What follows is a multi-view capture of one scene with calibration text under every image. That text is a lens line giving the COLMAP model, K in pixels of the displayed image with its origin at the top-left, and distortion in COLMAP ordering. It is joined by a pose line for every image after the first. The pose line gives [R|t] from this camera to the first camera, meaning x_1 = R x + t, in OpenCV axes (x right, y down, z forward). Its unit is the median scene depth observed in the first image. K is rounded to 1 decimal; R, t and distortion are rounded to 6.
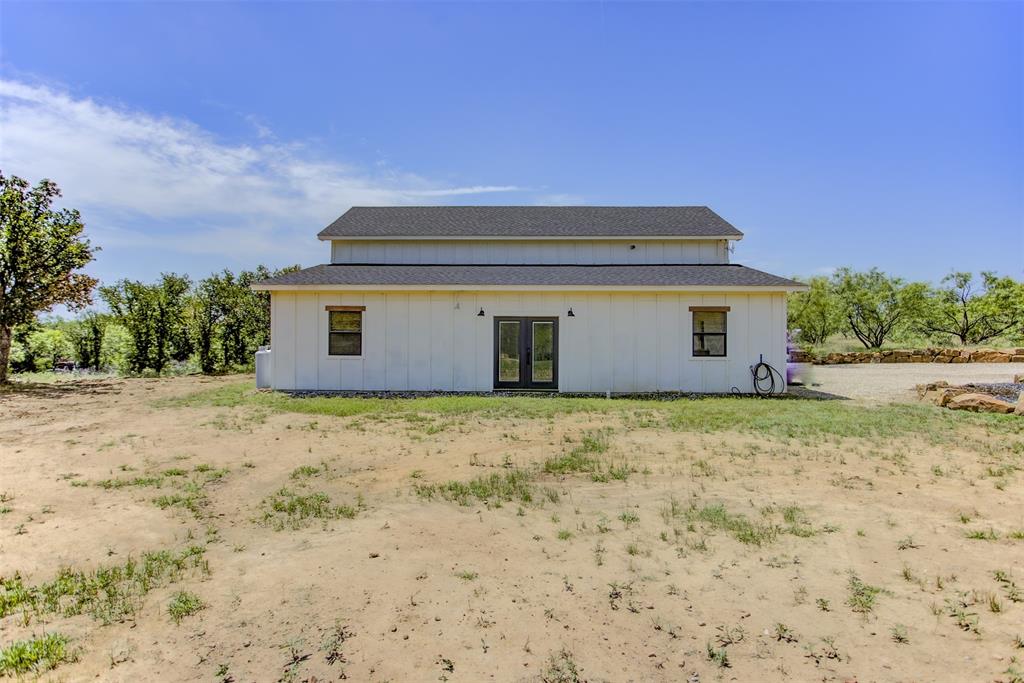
lens RADIAL K [[590.3, 0, 512.1], [0, 590.3, 339.2], [0, 0, 1]] dist [0.000059, 0.000002]
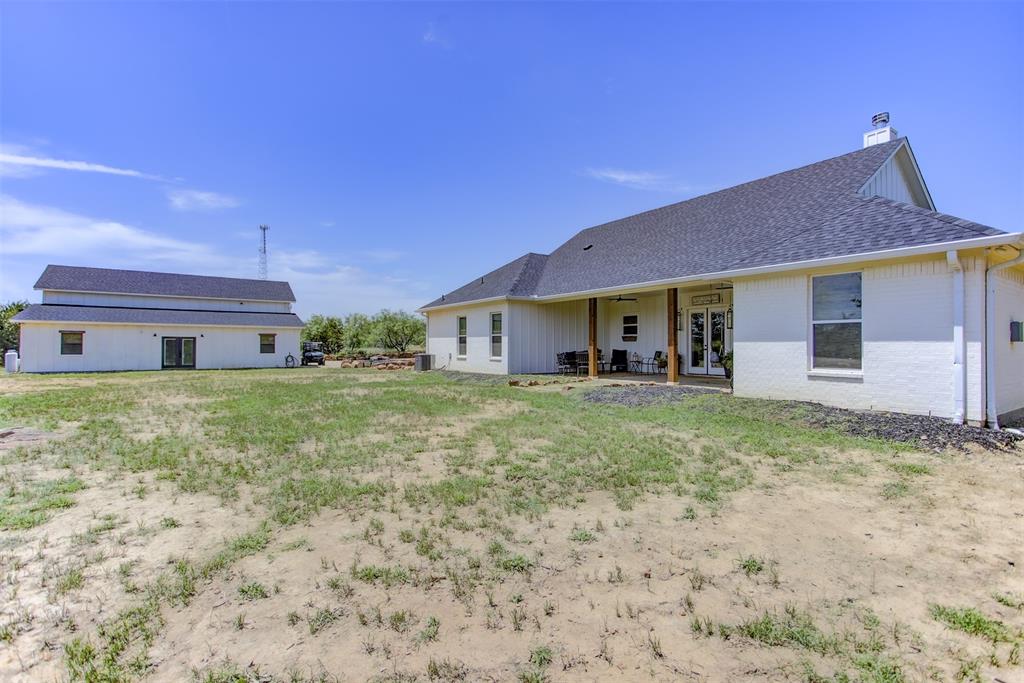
lens RADIAL K [[478.2, 0, 515.2], [0, 478.2, 339.0], [0, 0, 1]] dist [0.003703, -0.000072]
pose [[0.809790, 0.008049, 0.586665, -0.010533], [0.001905, 0.999865, -0.016347, 0.003468], [-0.586717, 0.014355, 0.809665, -1.282932]]
